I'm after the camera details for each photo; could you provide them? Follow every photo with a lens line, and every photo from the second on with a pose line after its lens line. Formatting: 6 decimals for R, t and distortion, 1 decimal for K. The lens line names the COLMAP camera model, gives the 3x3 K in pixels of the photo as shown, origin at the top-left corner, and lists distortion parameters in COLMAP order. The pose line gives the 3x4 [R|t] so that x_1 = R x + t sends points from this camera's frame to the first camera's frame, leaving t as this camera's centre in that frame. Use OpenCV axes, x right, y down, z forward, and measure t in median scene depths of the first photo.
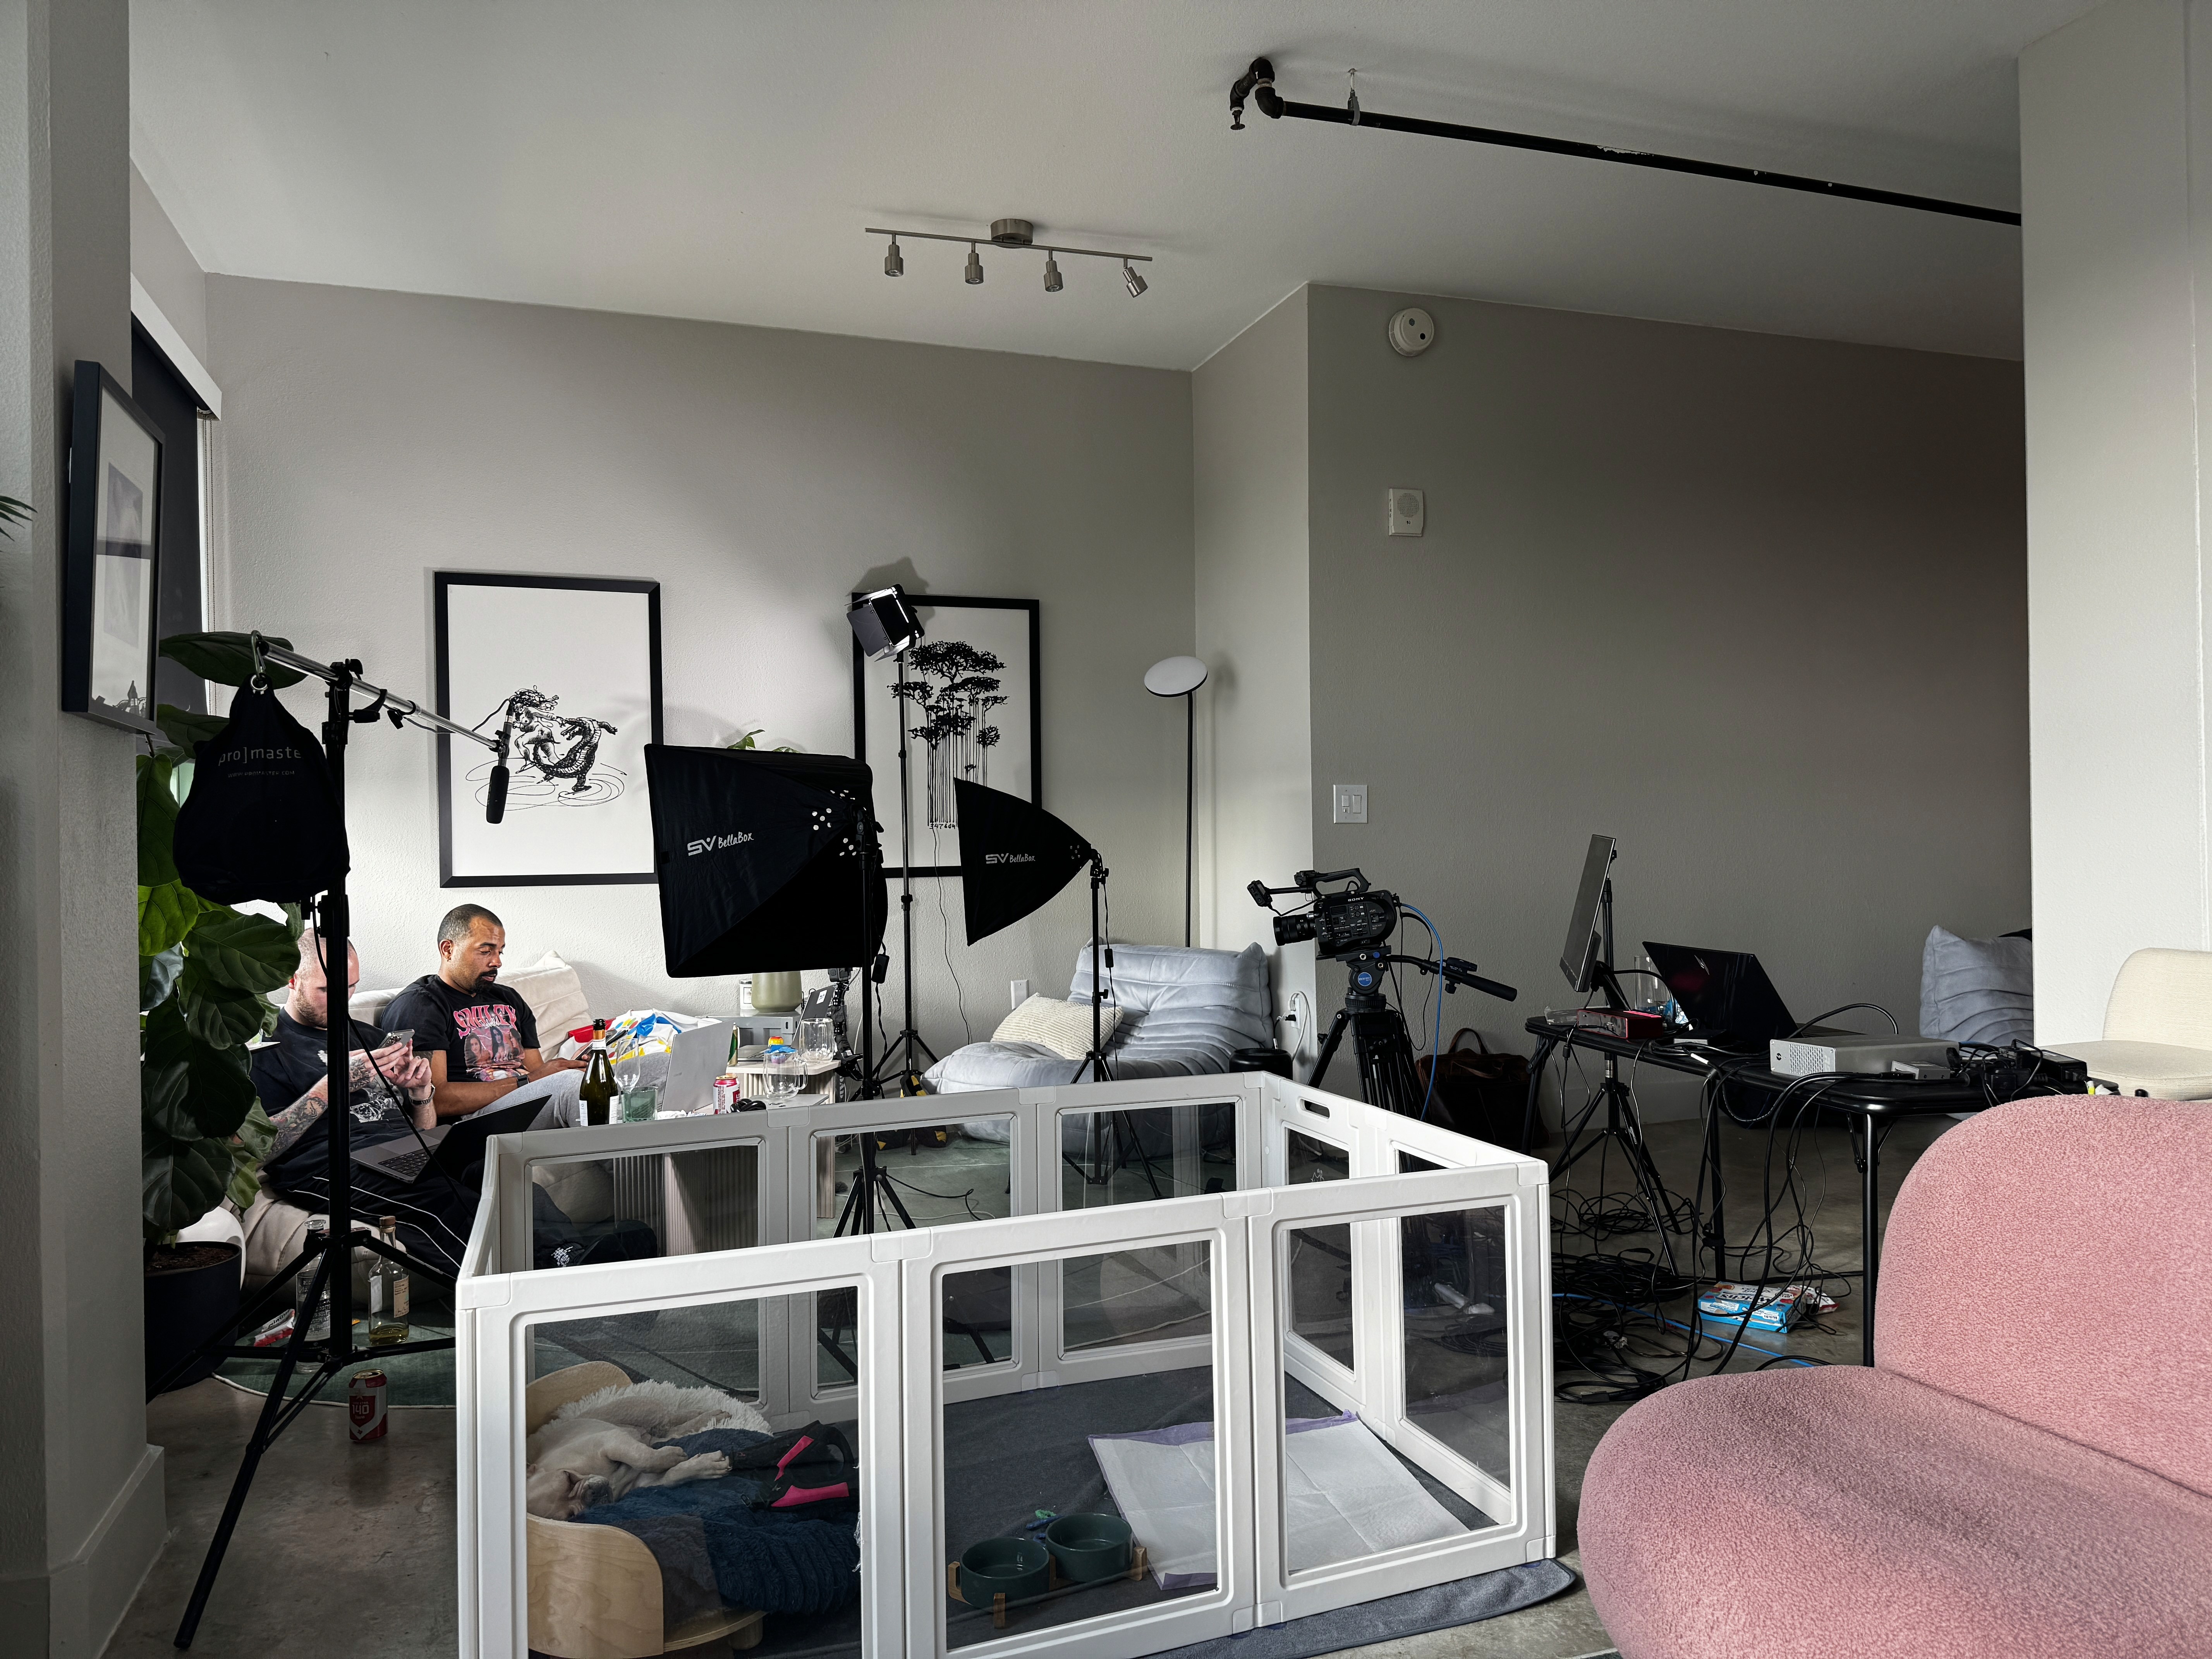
lens RADIAL K [[1532.7, 0, 1107.9], [0, 1532.7, 824.2], [0, 0, 1]] dist [0.002546, -0.000055]
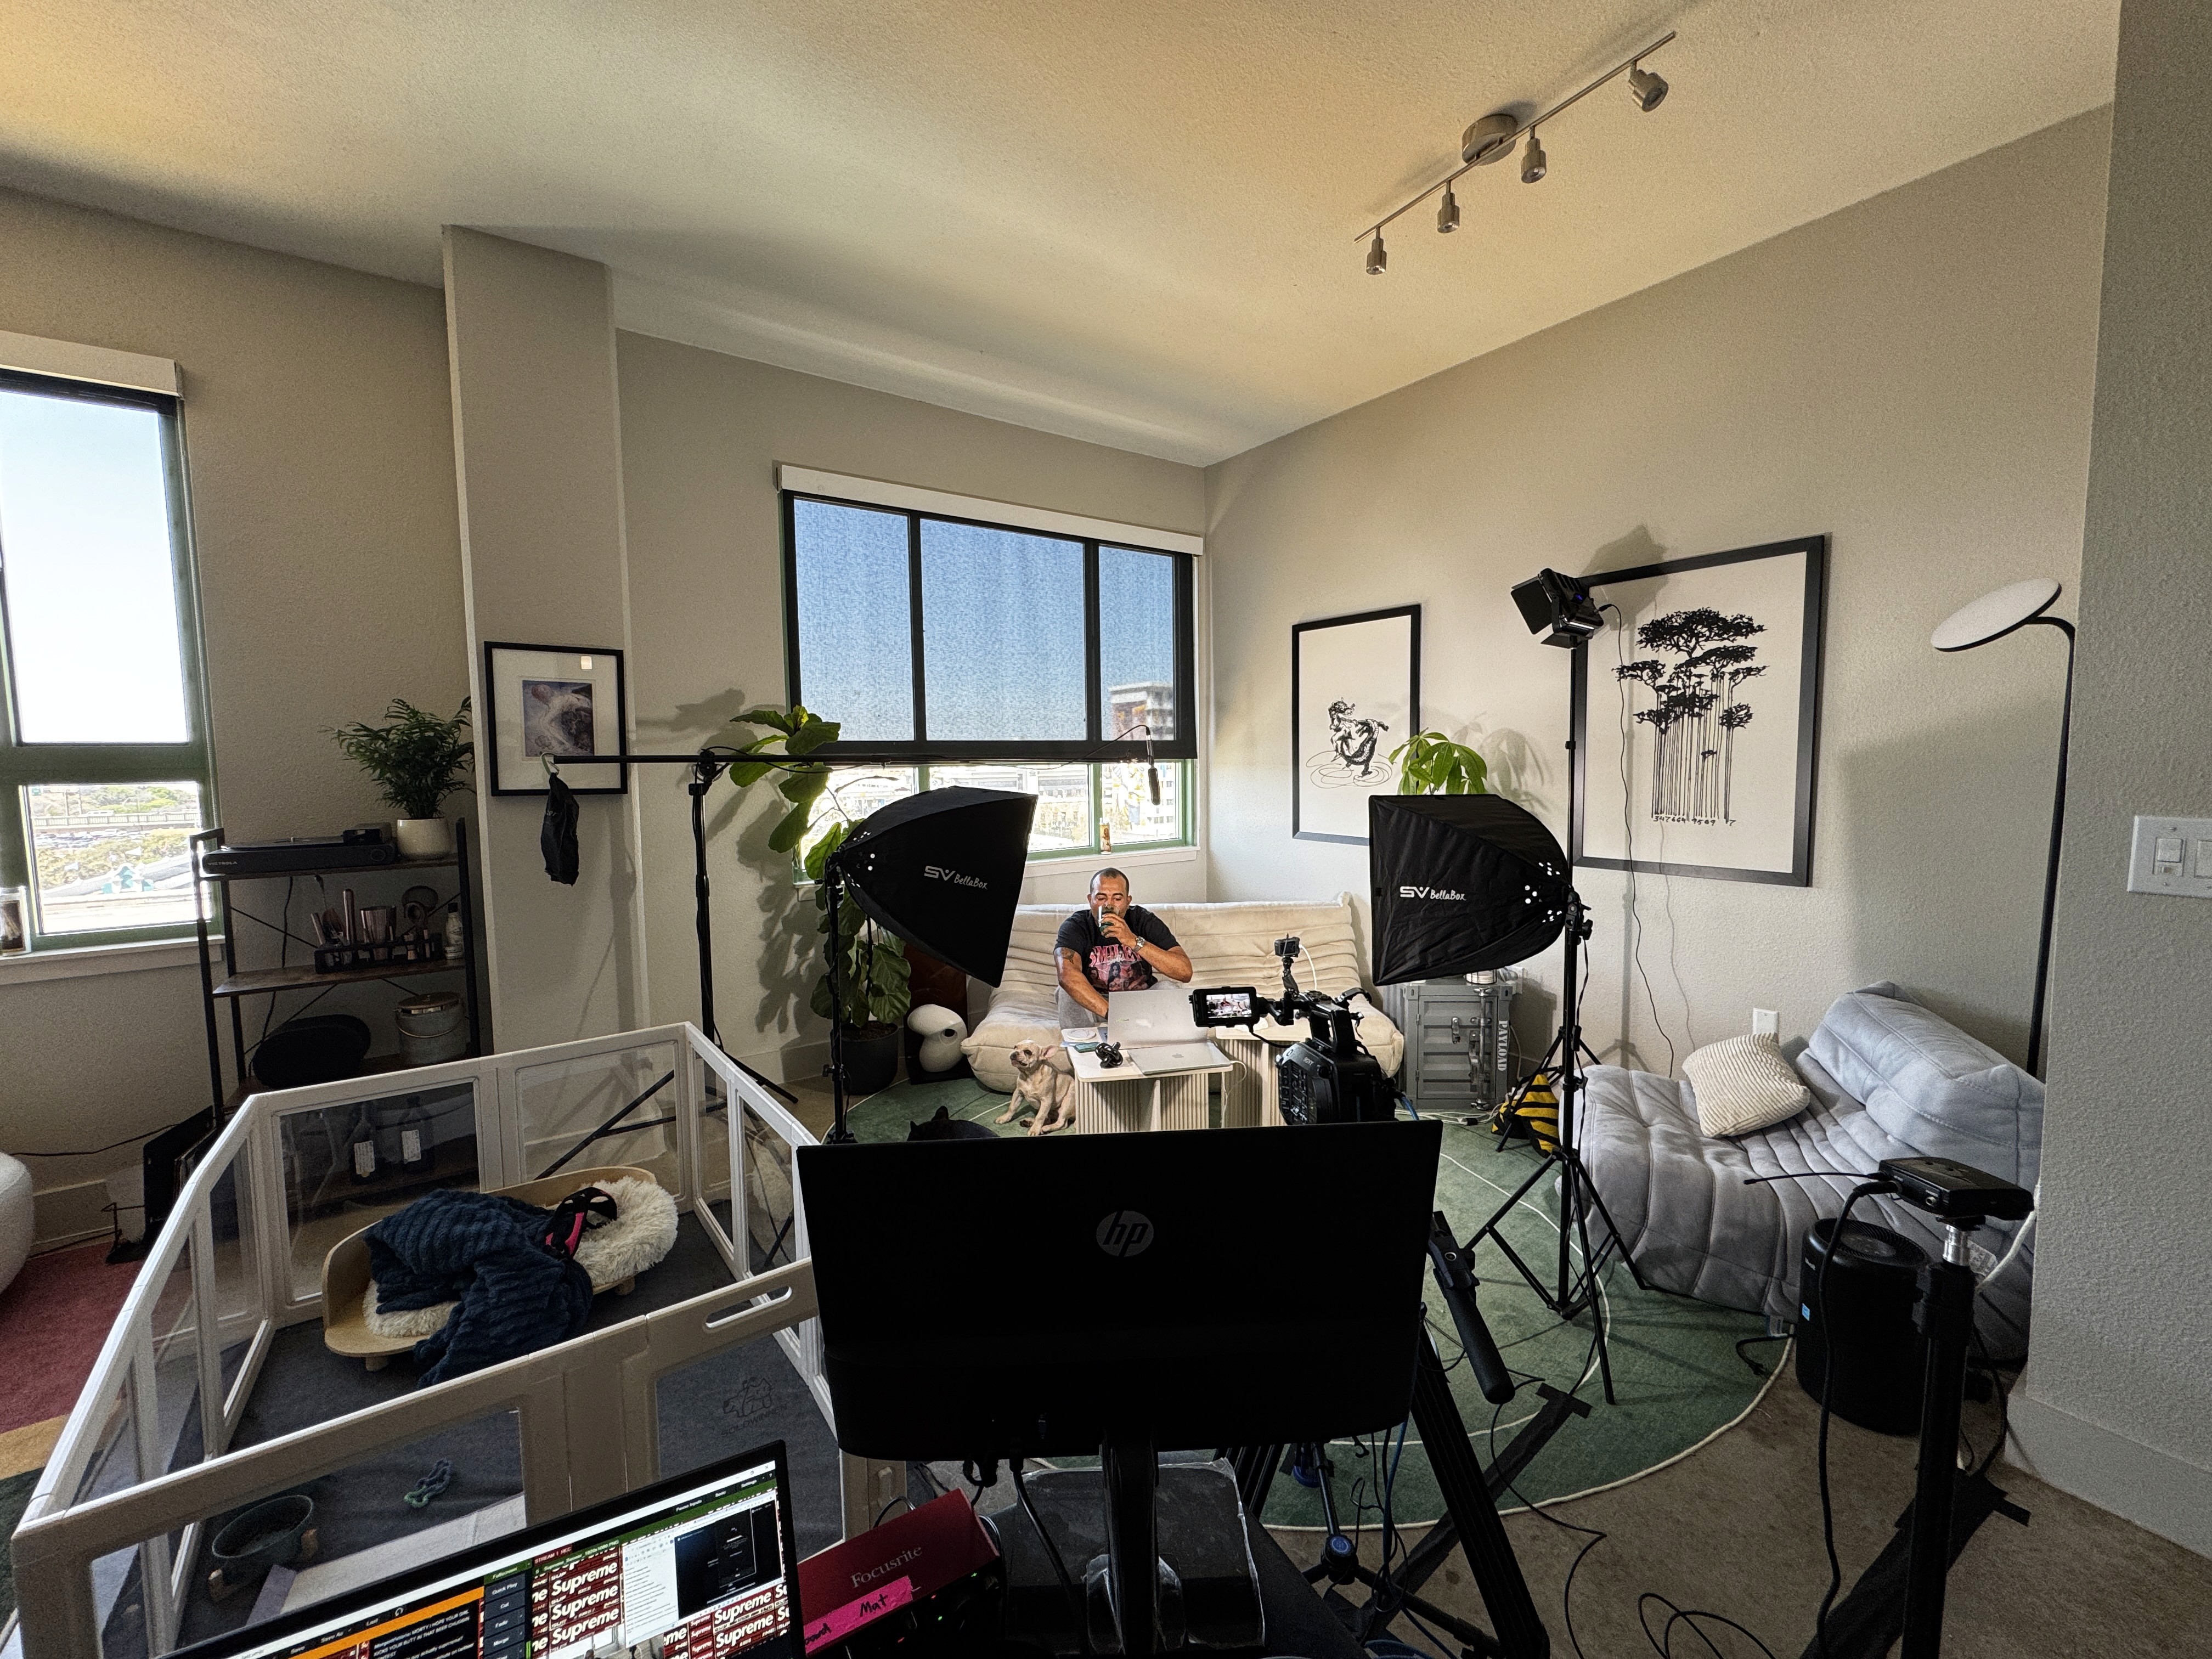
lens RADIAL K [[897.5, 0, 1102.2], [0, 897.5, 836.7], [0, 0, 1]] dist [-0.000099, -0.000096]
pose [[0.233225, 0.096508, -0.967622, 0.332943], [0.013267, 0.994655, 0.102402, -0.047239], [0.972332, -0.036720, 0.230698, 0.550982]]
